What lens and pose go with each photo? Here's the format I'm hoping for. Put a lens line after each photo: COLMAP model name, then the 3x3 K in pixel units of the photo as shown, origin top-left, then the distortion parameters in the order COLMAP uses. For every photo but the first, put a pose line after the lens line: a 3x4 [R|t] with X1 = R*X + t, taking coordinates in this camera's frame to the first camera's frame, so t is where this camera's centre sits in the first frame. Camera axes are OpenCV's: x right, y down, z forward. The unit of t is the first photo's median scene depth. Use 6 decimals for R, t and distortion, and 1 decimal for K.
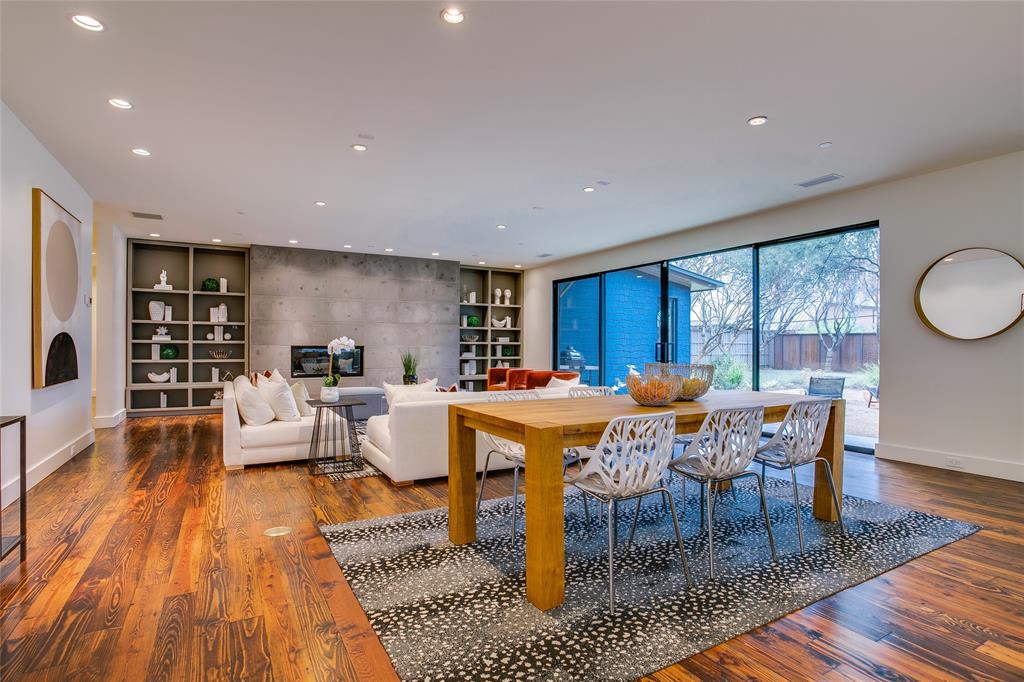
lens RADIAL K [[525.6, 0, 512.5], [0, 525.6, 342.8], [0, 0, 1]] dist [-0.050809, 0.015426]
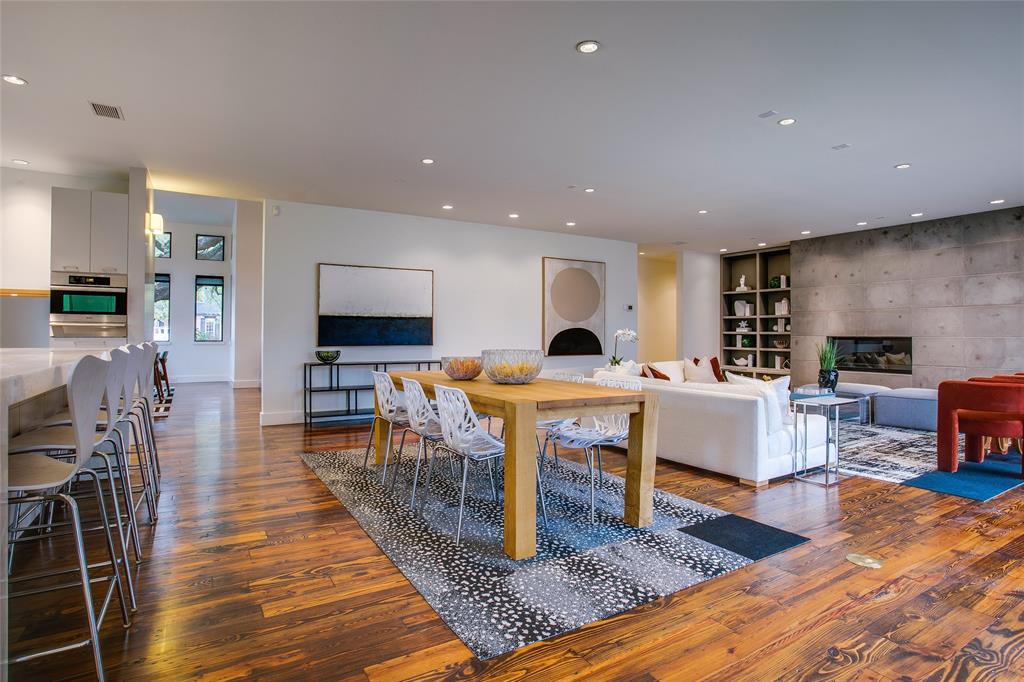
lens RADIAL K [[540.3, 0, 495.9], [0, 540.3, 332.3], [0, 0, 1]] dist [-0.048798, 0.014213]
pose [[0.010399, -0.006238, -0.999926, 0.566686], [0.001216, 0.999980, -0.006226, 0.003412], [0.999945, -0.001151, 0.010406, 0.376602]]
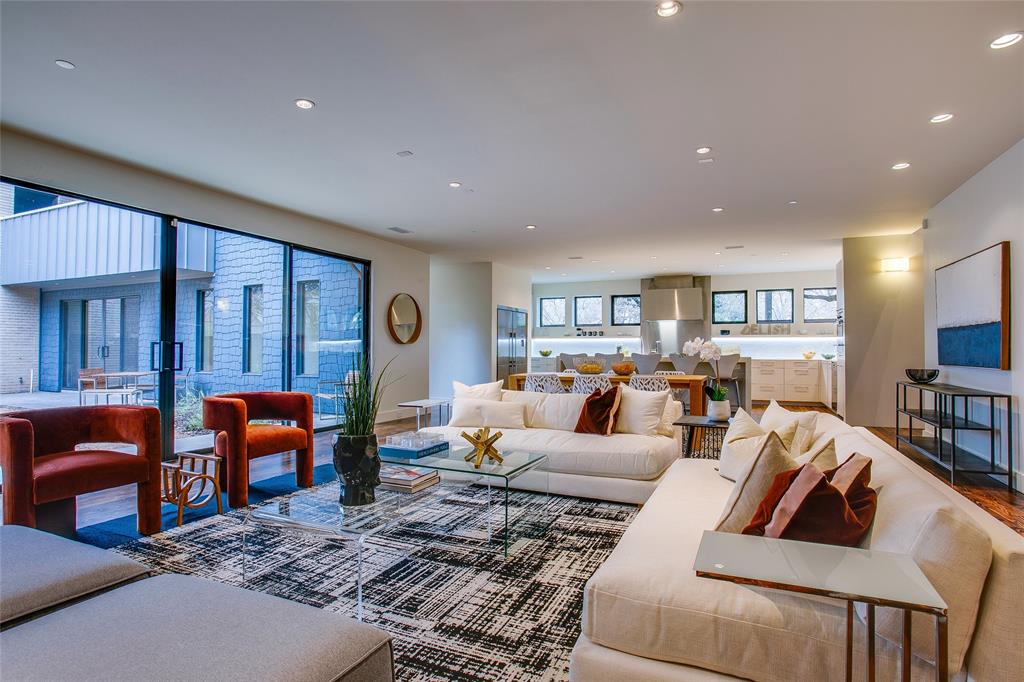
lens RADIAL K [[525.6, 0, 516.6], [0, 525.6, 347.4], [0, 0, 1]] dist [-0.050809, 0.015426]
pose [[-0.599608, -0.003877, 0.800285, -0.437778], [-0.010774, 0.999937, -0.003227, 0.004516], [-0.800221, -0.010557, -0.599612, 0.938087]]
